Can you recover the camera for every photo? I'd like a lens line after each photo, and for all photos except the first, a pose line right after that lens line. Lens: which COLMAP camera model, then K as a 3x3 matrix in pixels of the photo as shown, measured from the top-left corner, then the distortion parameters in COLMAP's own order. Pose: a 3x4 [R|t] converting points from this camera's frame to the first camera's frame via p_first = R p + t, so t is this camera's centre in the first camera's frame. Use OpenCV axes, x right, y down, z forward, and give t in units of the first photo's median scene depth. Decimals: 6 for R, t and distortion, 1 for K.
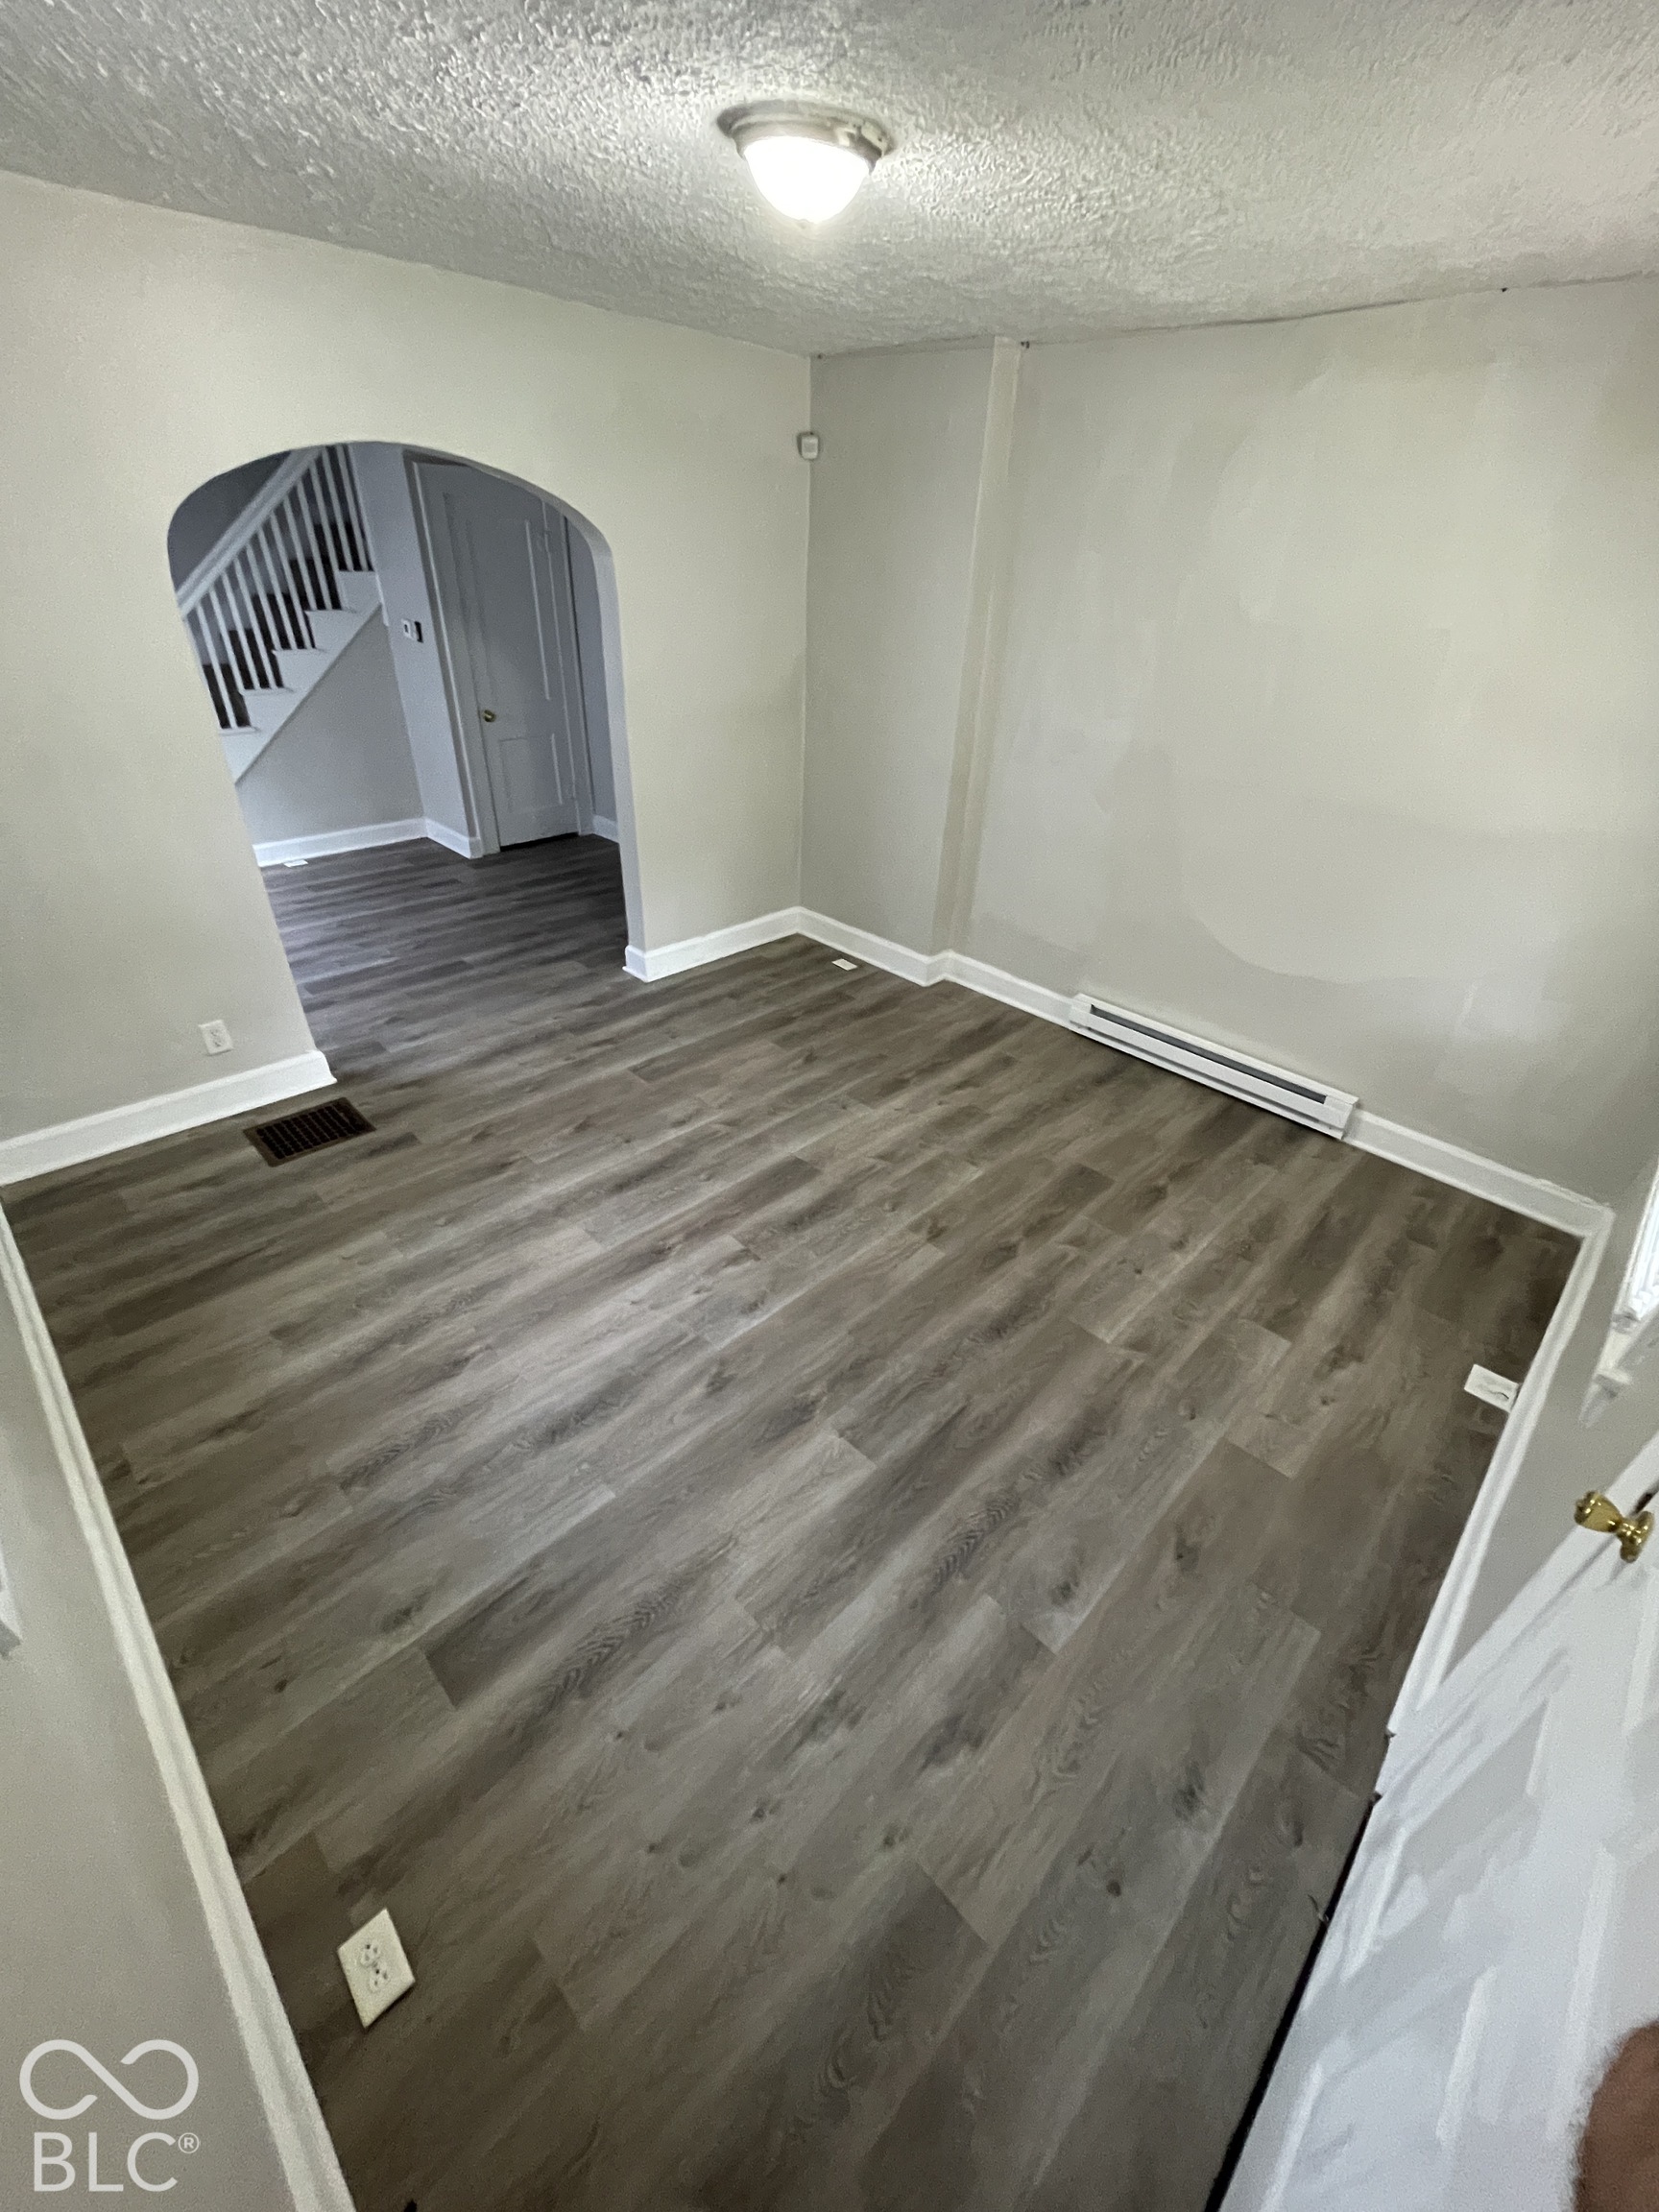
lens RADIAL K [[891.5, 0, 836.9], [0, 891.5, 1099.2], [0, 0, 1]] dist [-0.001739, 0.000226]
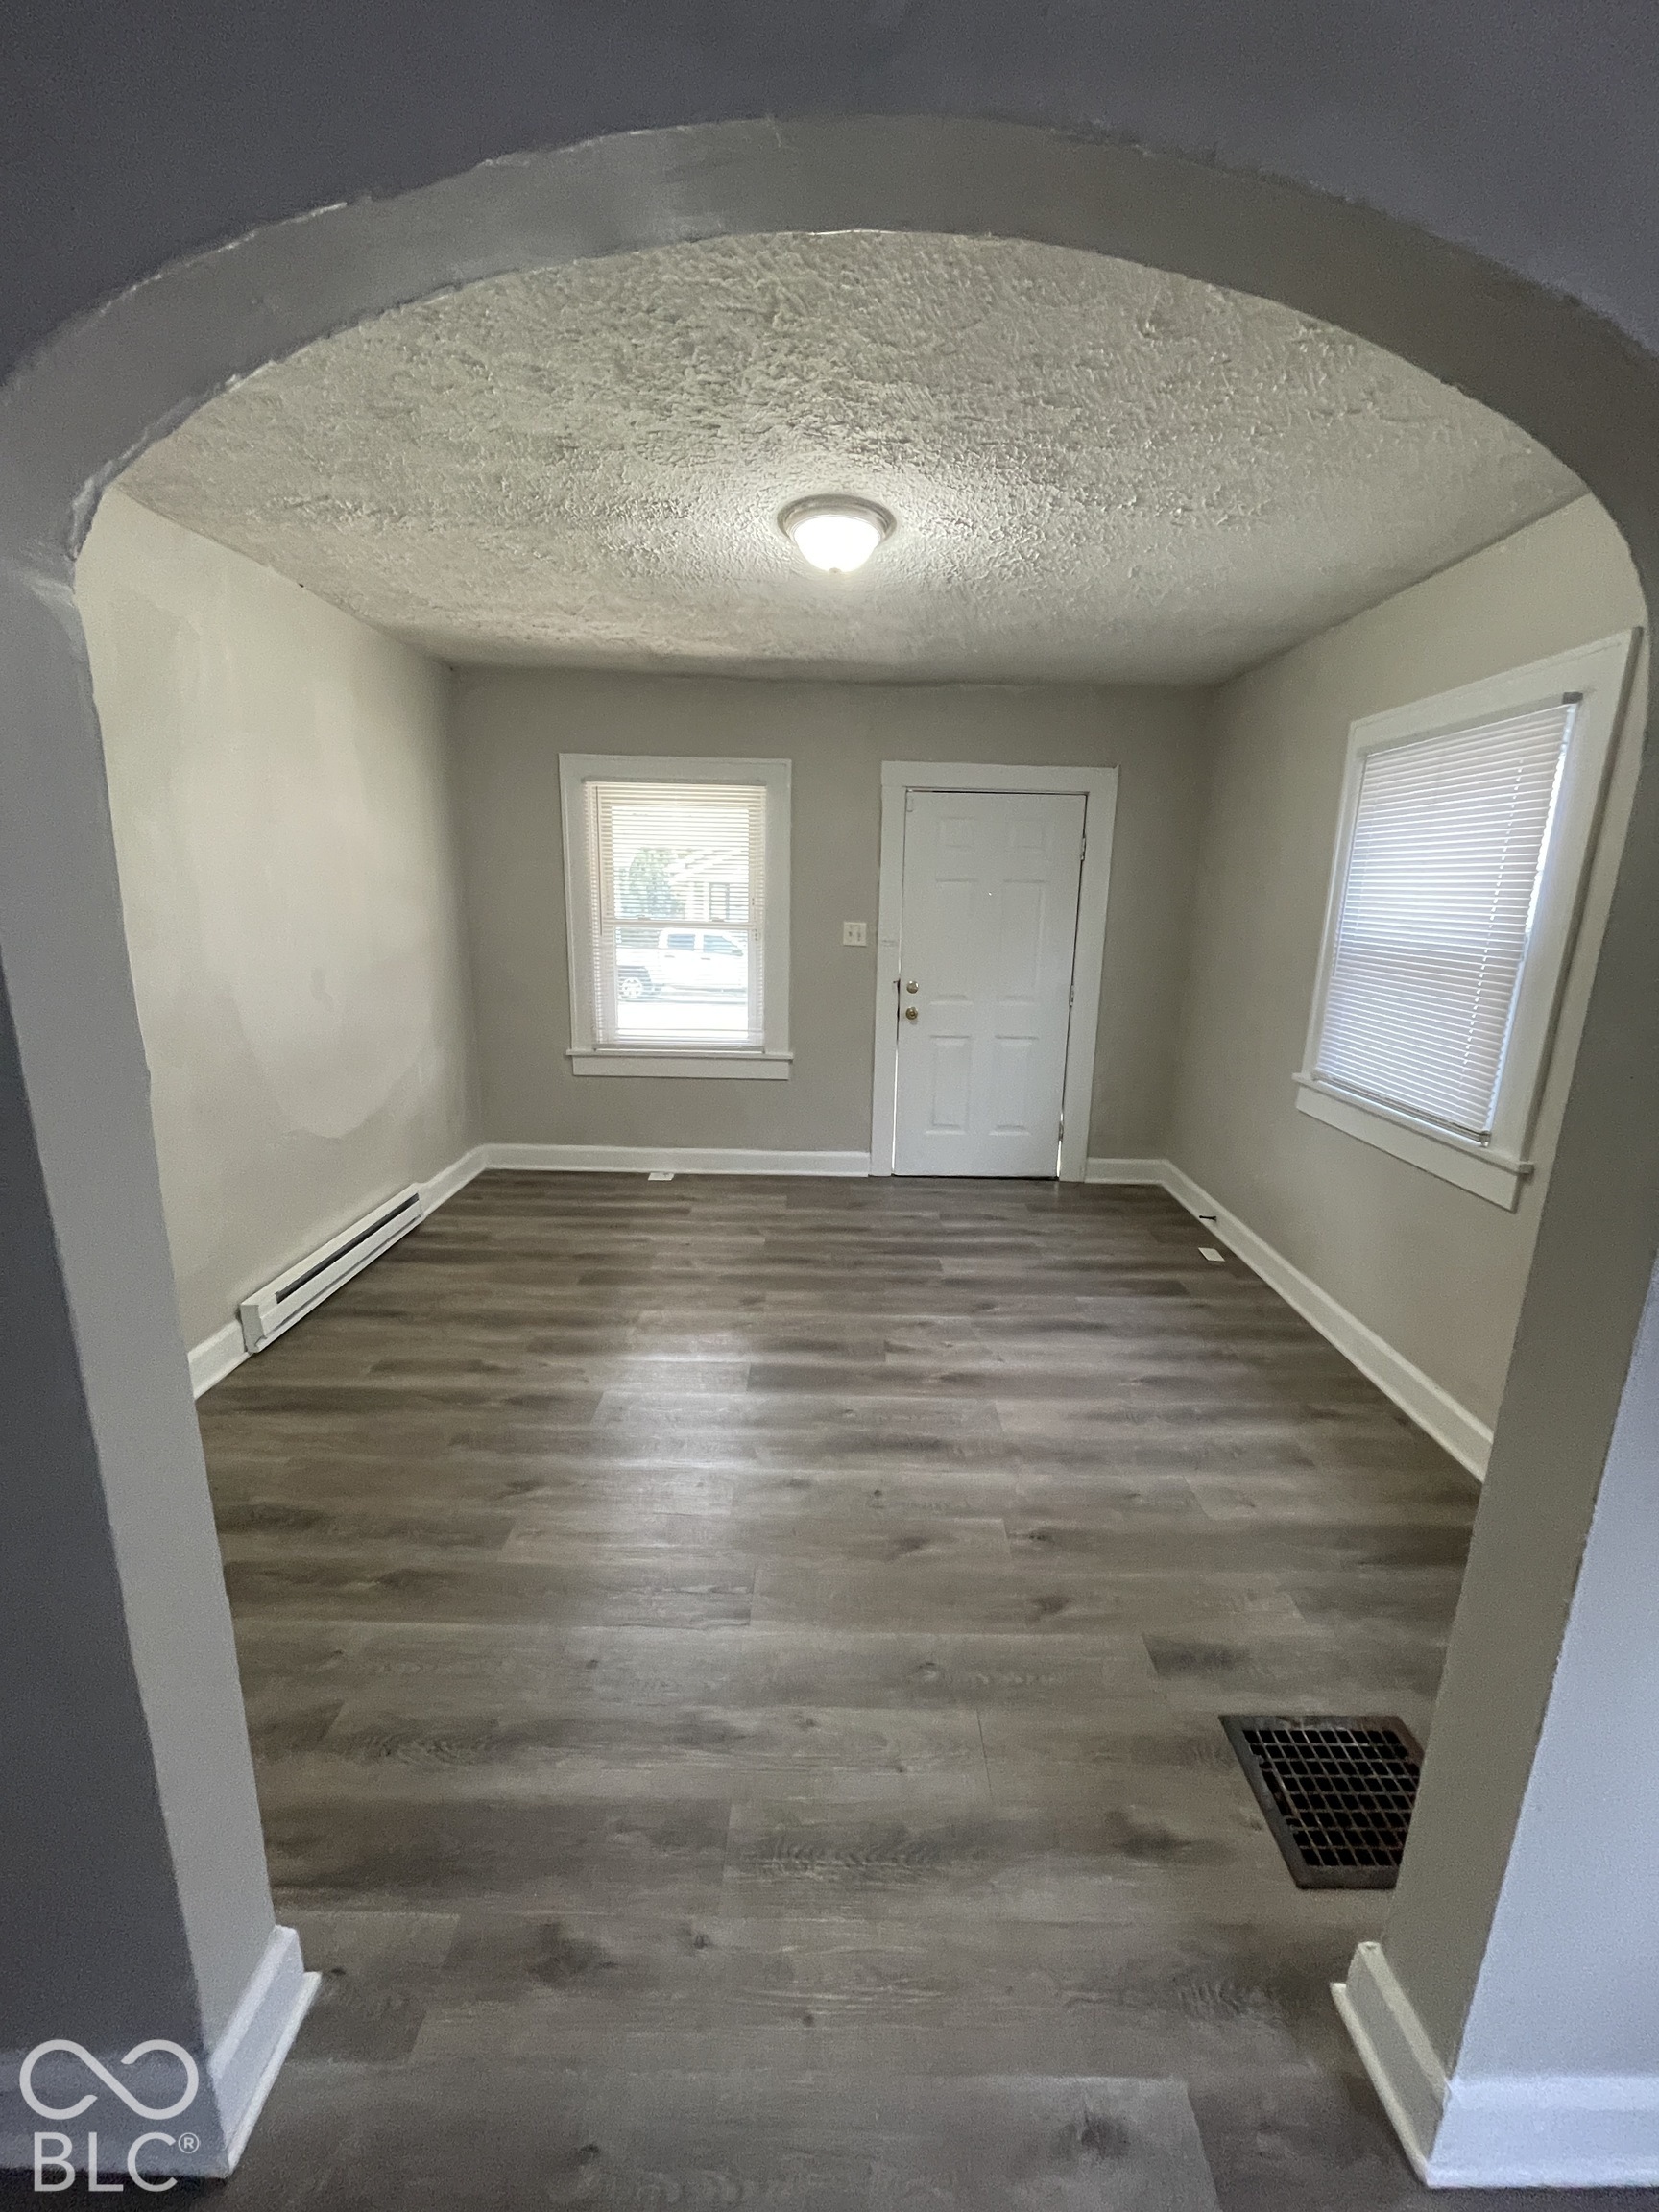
lens RADIAL K [[891.5, 0, 836.9], [0, 891.5, 1099.2], [0, 0, 1]] dist [-0.001739, 0.000226]
pose [[-0.701304, -0.218611, 0.678515, -0.586090], [0.333322, 0.740797, 0.583195, -0.574372], [-0.630135, 0.635161, -0.446656, 1.058156]]
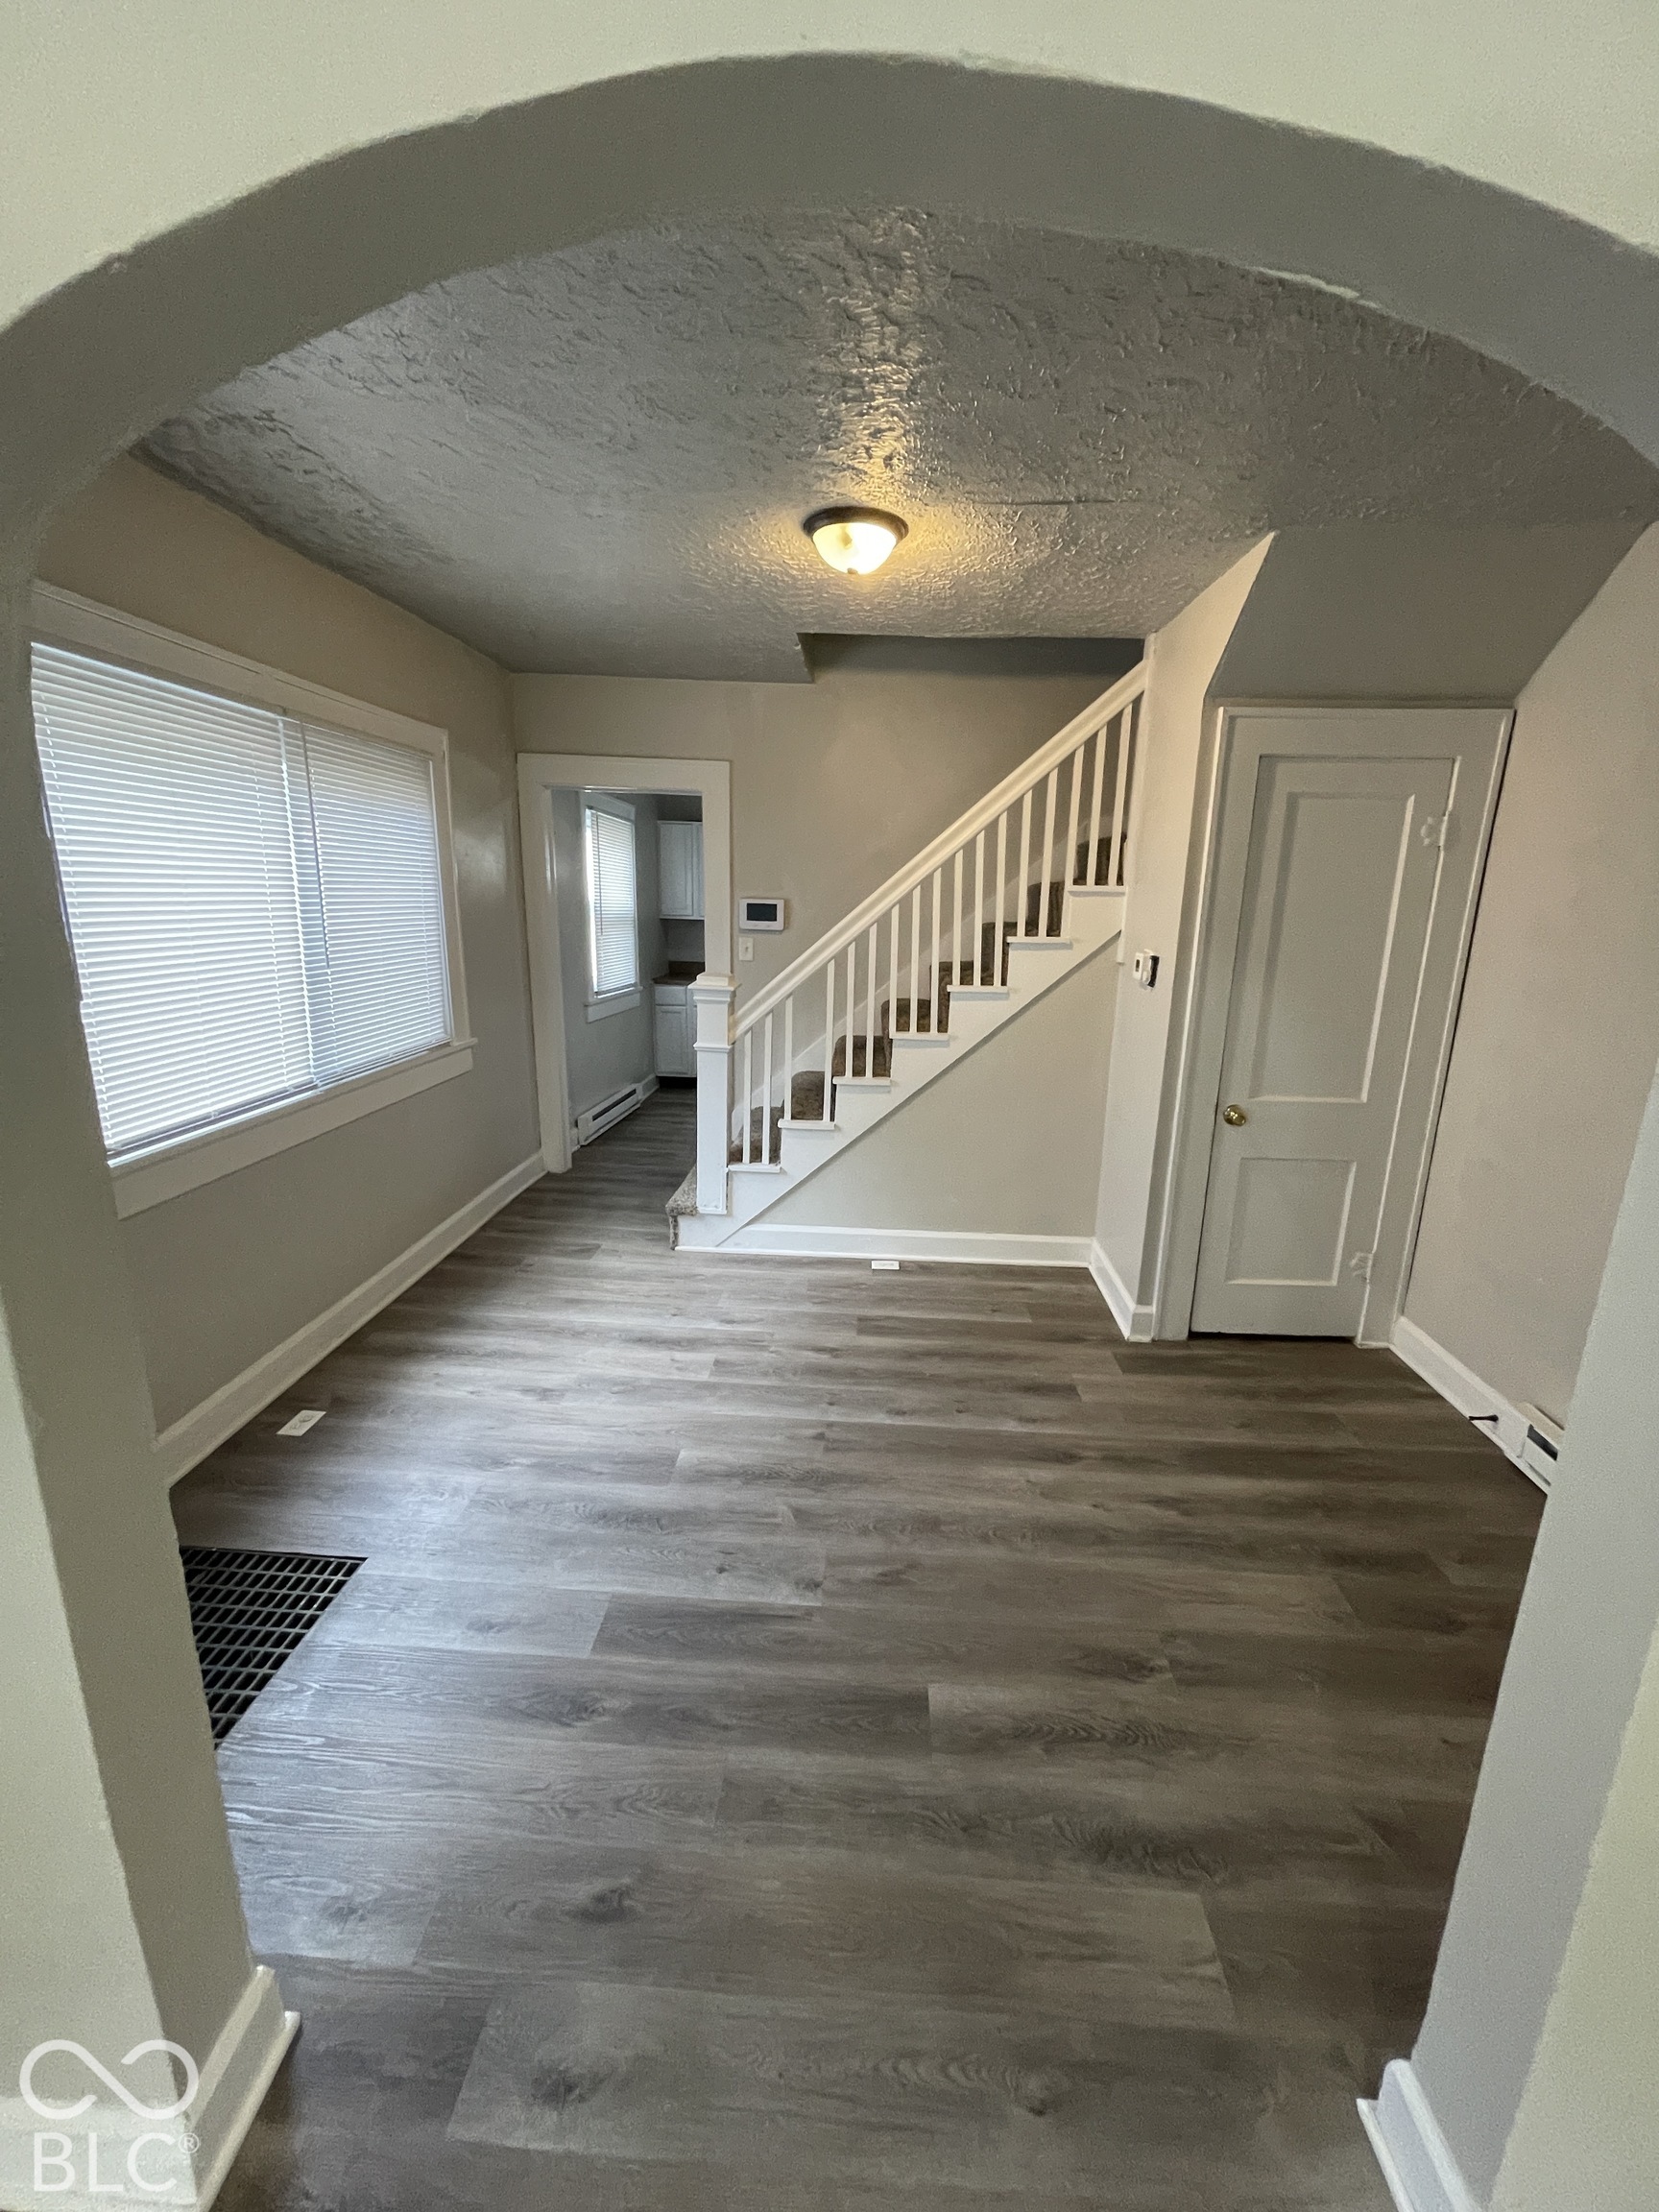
lens RADIAL K [[891.5, 0, 836.9], [0, 891.5, 1099.2], [0, 0, 1]] dist [-0.001739, 0.000226]
pose [[0.663528, 0.152892, -0.732363, -0.234712], [-0.394444, 0.903284, -0.168796, -0.378625], [0.635724, 0.400877, 0.659661, 0.727991]]
